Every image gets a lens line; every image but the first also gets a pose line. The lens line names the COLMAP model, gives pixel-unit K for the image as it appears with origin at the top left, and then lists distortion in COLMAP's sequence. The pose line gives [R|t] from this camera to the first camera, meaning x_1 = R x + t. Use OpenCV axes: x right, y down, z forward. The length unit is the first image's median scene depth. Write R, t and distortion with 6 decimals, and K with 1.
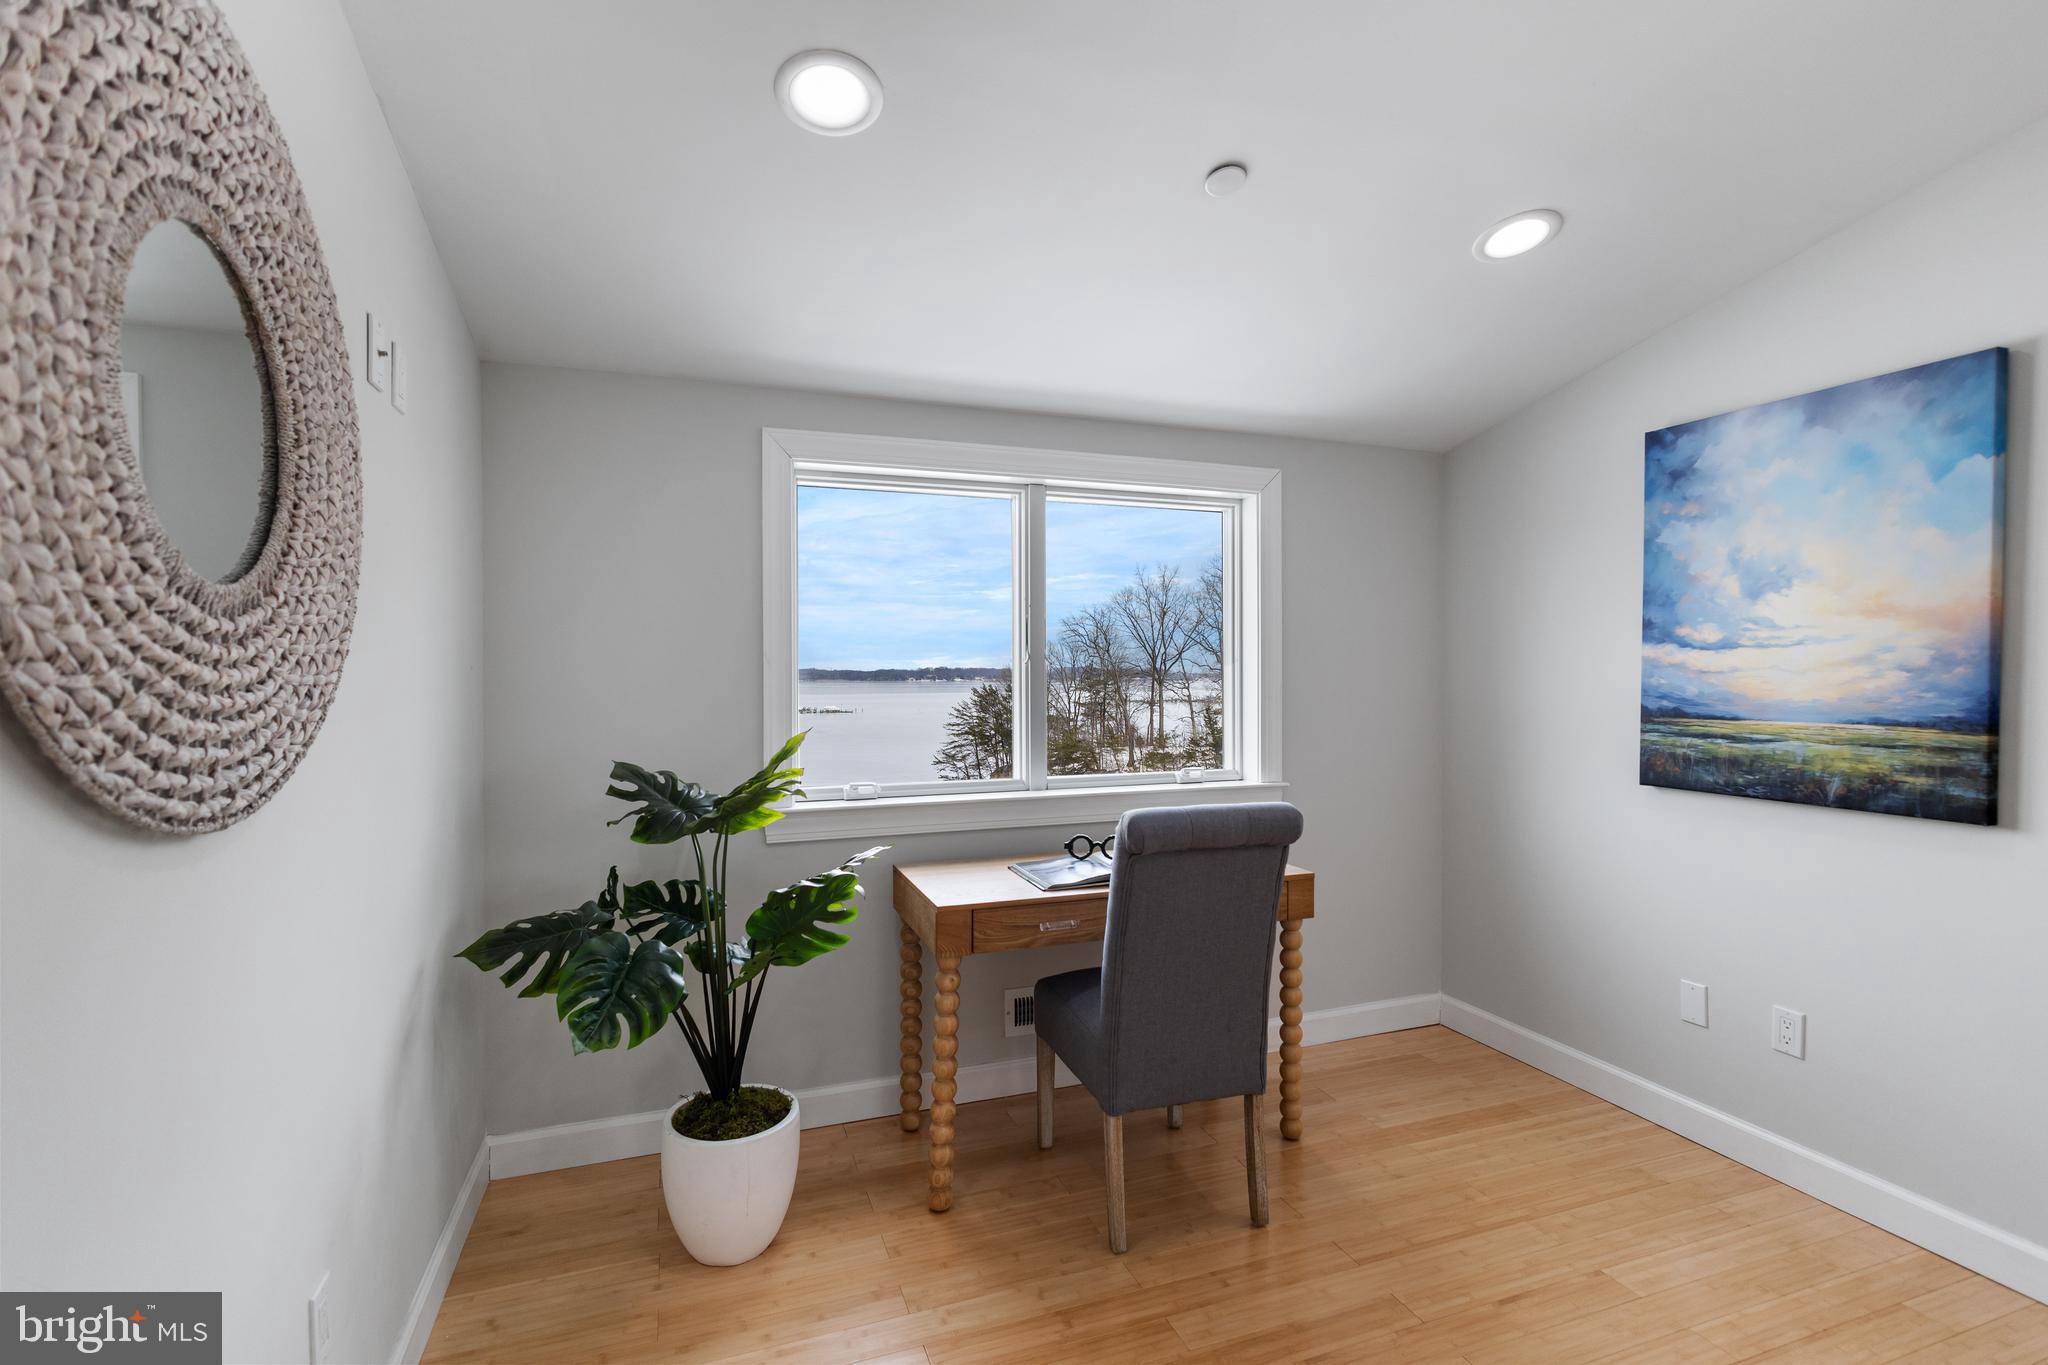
lens RADIAL K [[948.9, 0, 1025.5], [0, 948.9, 687.1], [0, 0, 1]] dist [-0.001028, -0.000207]
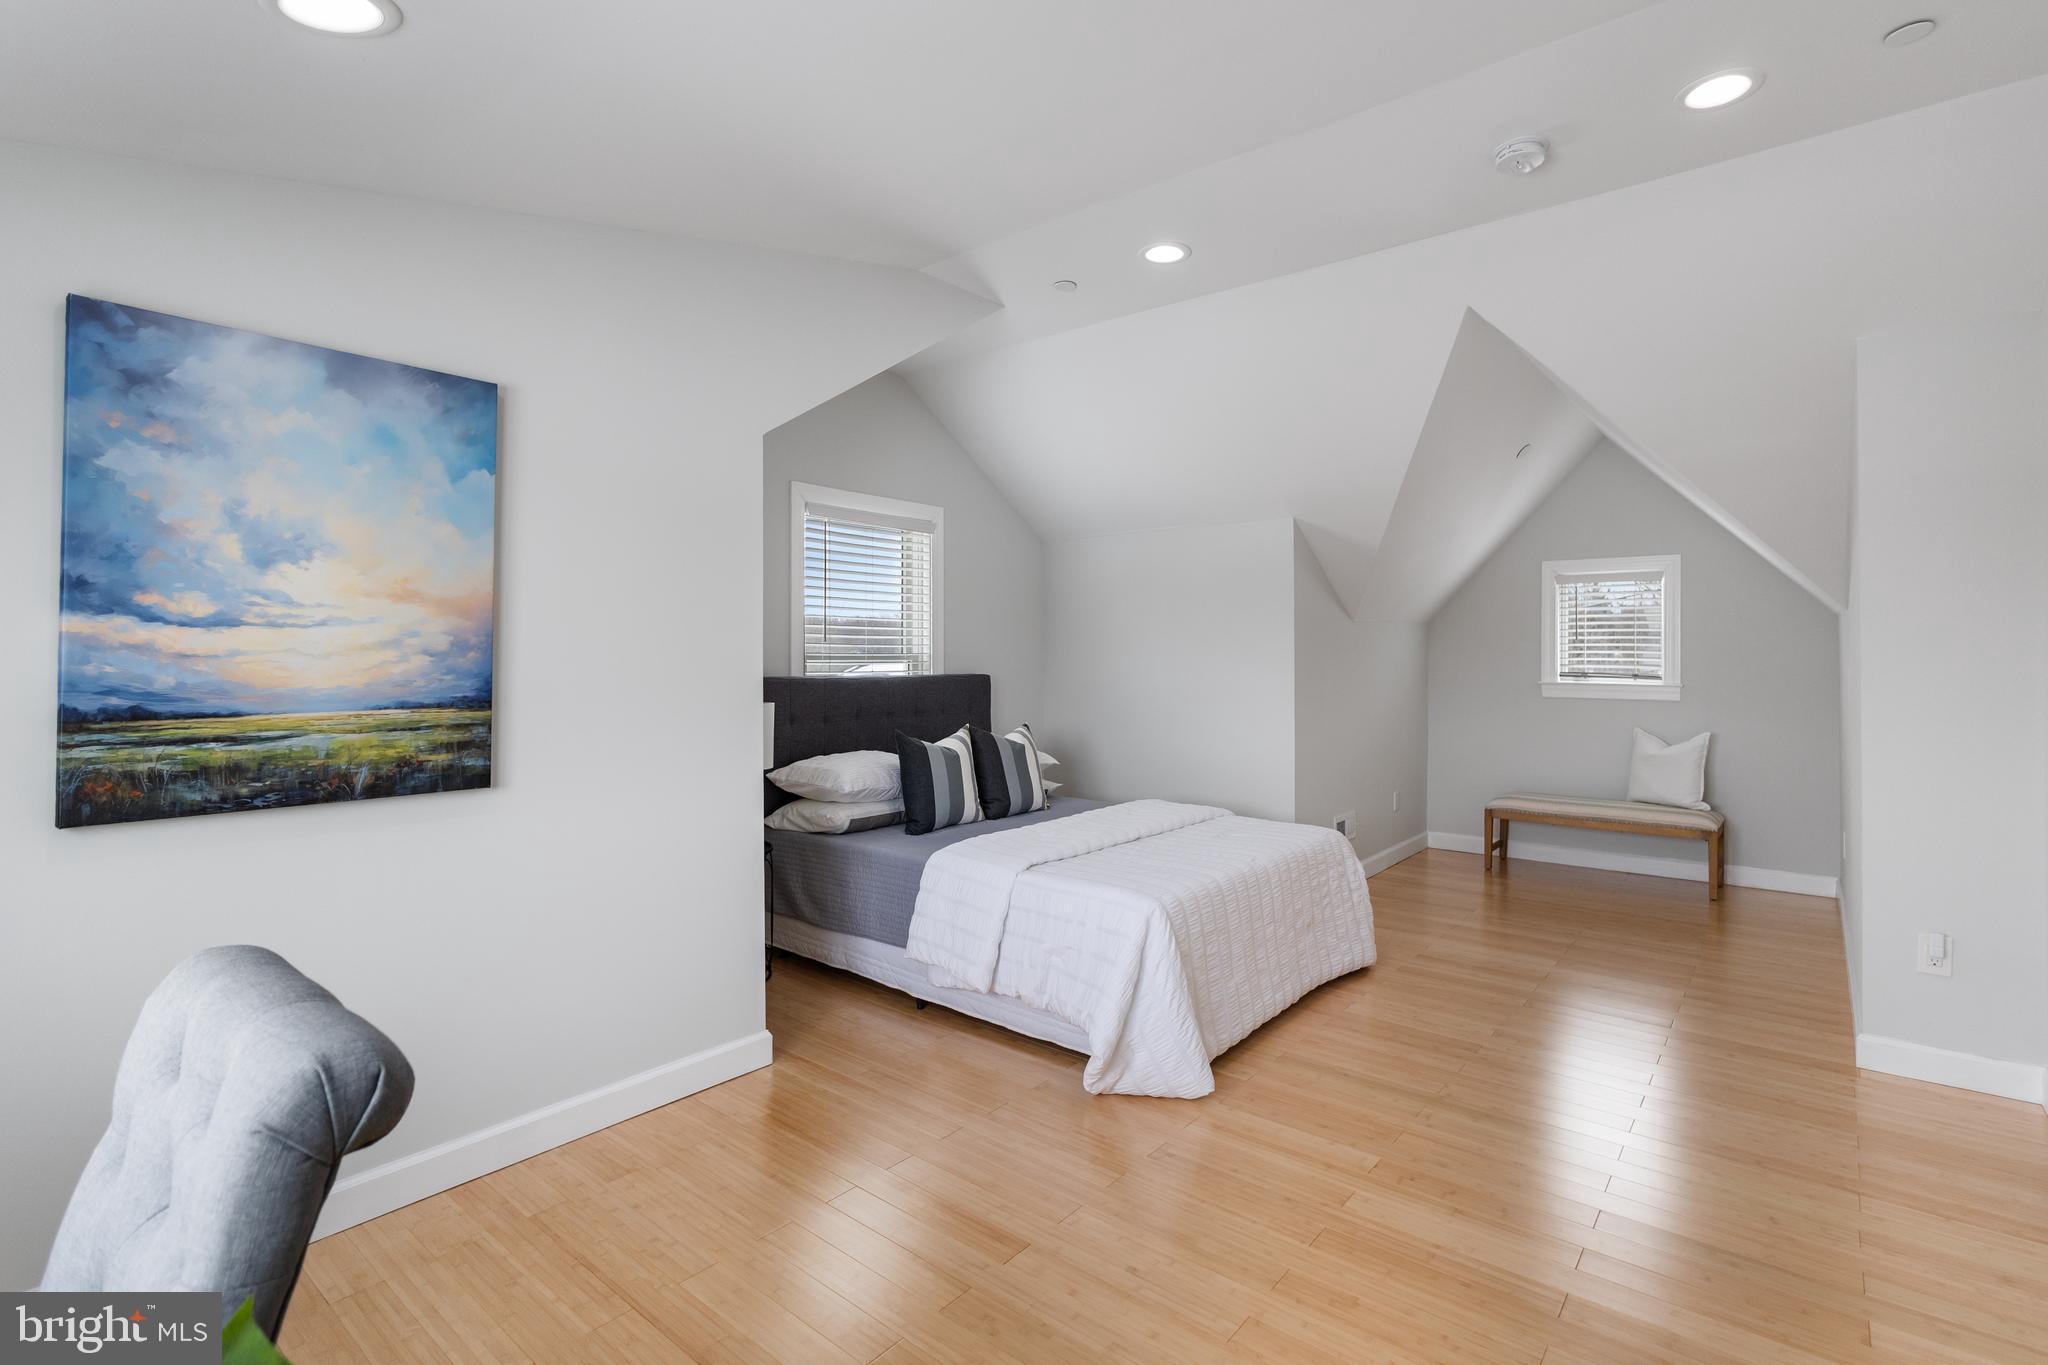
lens RADIAL K [[948.9, 0, 1027.0], [0, 948.9, 663.1], [0, 0, 1]] dist [-0.001028, -0.000207]
pose [[-0.508682, -0.000487, 0.860954, -0.278623], [0.017284, 0.999793, 0.010777, -0.007201], [-0.860781, 0.020363, -0.508568, 0.844011]]
